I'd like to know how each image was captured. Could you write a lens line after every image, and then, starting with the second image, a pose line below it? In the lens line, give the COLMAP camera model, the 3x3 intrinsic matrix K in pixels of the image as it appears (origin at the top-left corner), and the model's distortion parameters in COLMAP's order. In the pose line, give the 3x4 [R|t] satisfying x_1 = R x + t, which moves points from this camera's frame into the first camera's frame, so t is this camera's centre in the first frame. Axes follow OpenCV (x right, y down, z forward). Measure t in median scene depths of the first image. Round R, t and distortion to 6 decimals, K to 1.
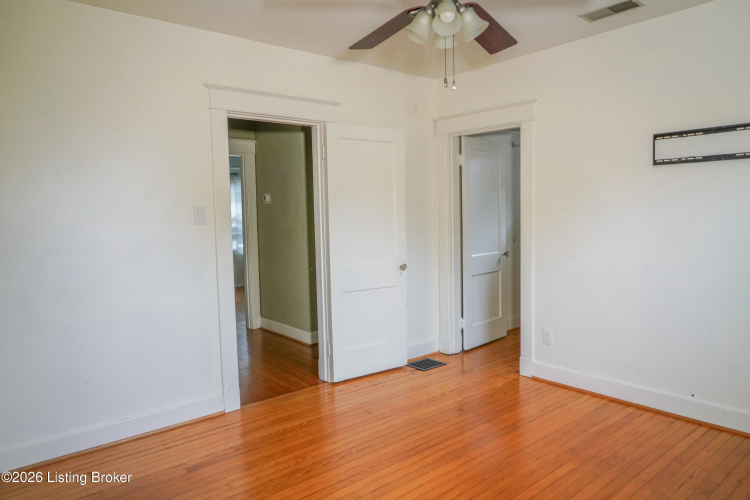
lens RADIAL K [[494.5, 0, 371.4], [0, 494.5, 248.6], [0, 0, 1]] dist [-0.043539, 0.029711]
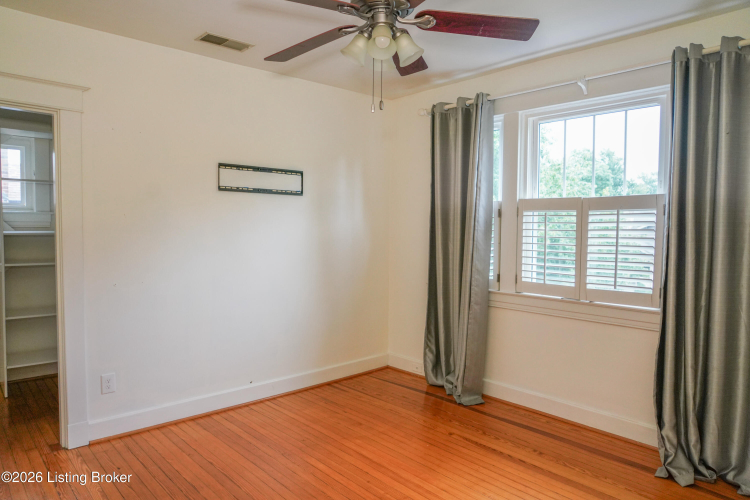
lens RADIAL K [[494.5, 0, 371.4], [0, 494.5, 248.6], [0, 0, 1]] dist [-0.043539, 0.029711]
pose [[-0.045946, -0.028072, 0.998549, -0.574357], [0.059880, 0.997730, 0.030804, -0.052962], [-0.997148, 0.061208, -0.044161, 0.724314]]
